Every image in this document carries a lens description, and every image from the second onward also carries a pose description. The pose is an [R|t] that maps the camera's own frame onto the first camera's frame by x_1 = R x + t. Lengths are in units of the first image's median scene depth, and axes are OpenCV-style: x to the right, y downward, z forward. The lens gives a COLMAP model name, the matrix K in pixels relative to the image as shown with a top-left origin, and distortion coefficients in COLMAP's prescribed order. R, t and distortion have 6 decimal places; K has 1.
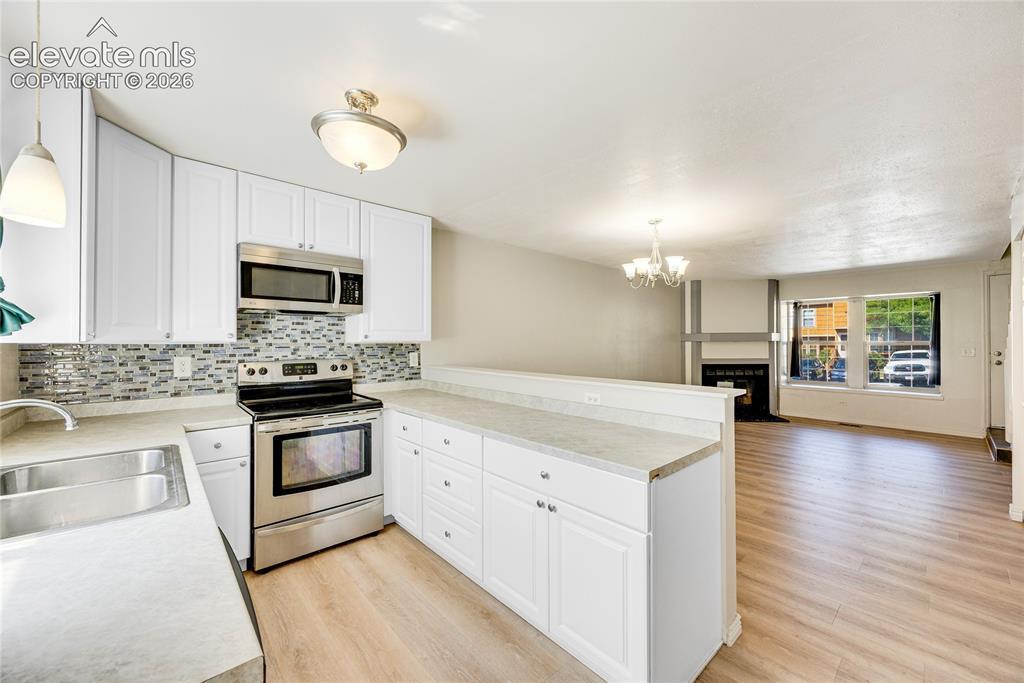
lens RADIAL K [[393.9, 0, 516.0], [0, 393.9, 340.7], [0, 0, 1]] dist [-0.003938, 0.000722]
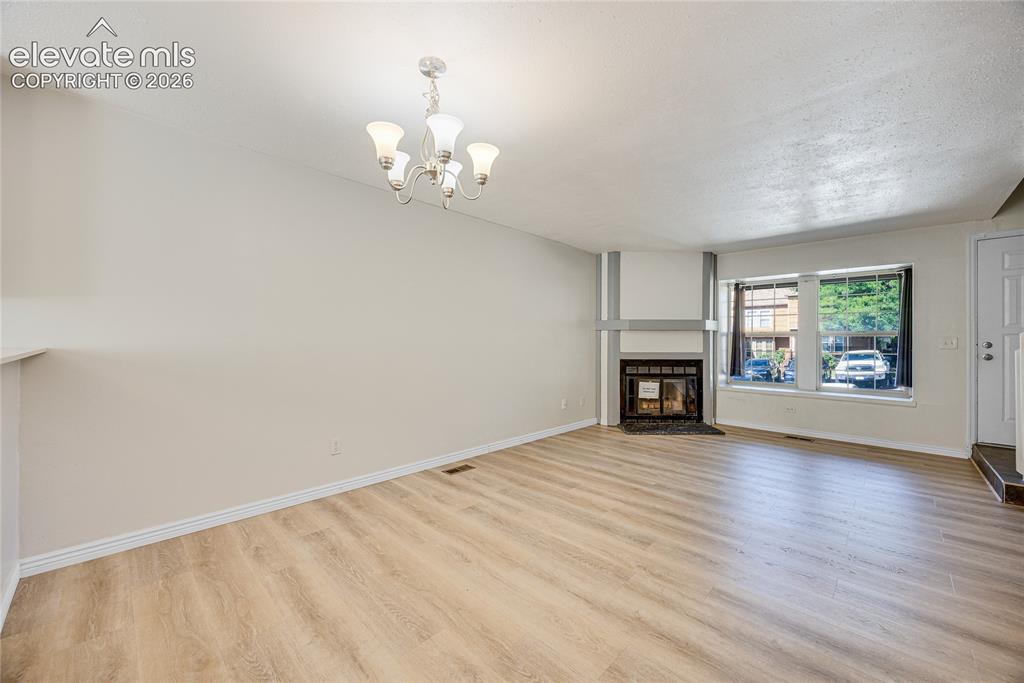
lens RADIAL K [[393.9, 0, 519.6], [0, 393.9, 341.0], [0, 0, 1]] dist [-0.003938, 0.000722]
pose [[0.997003, 0.008009, 0.076953, 0.476392], [-0.008057, 0.999967, 0.000312, 0.053432], [-0.076948, -0.000931, 0.997035, 0.538915]]
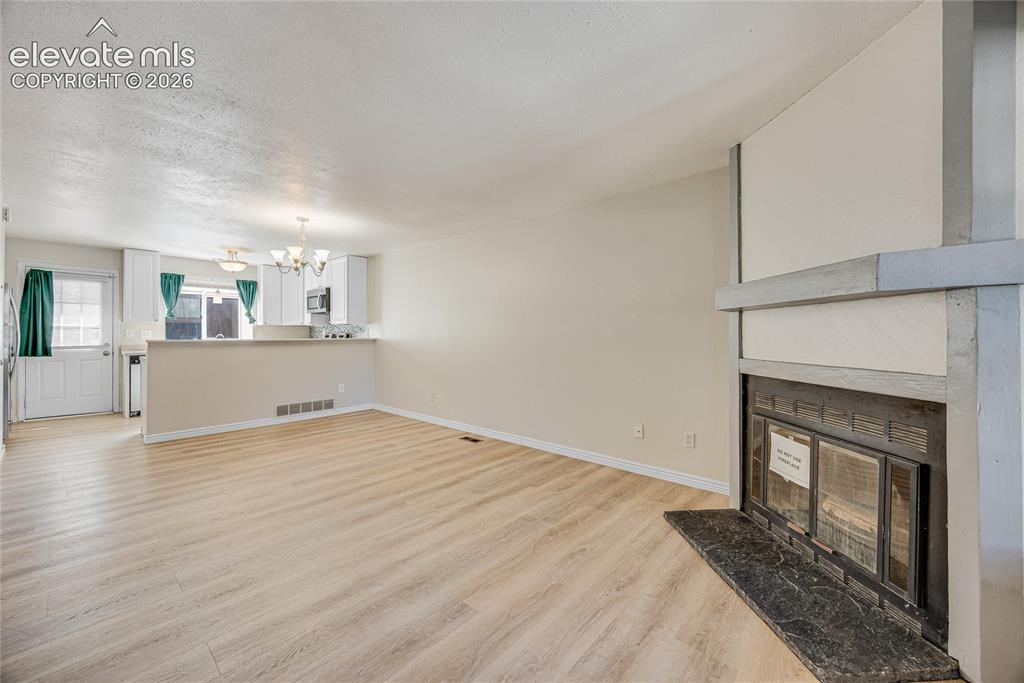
lens RADIAL K [[393.9, 0, 503.1], [0, 393.9, 336.0], [0, 0, 1]] dist [-0.003938, 0.000722]
pose [[0.100981, 0.008013, -0.994856, 1.764363], [0.000899, 0.999966, 0.008146, 0.049036], [0.994888, -0.001717, 0.100971, 1.637793]]
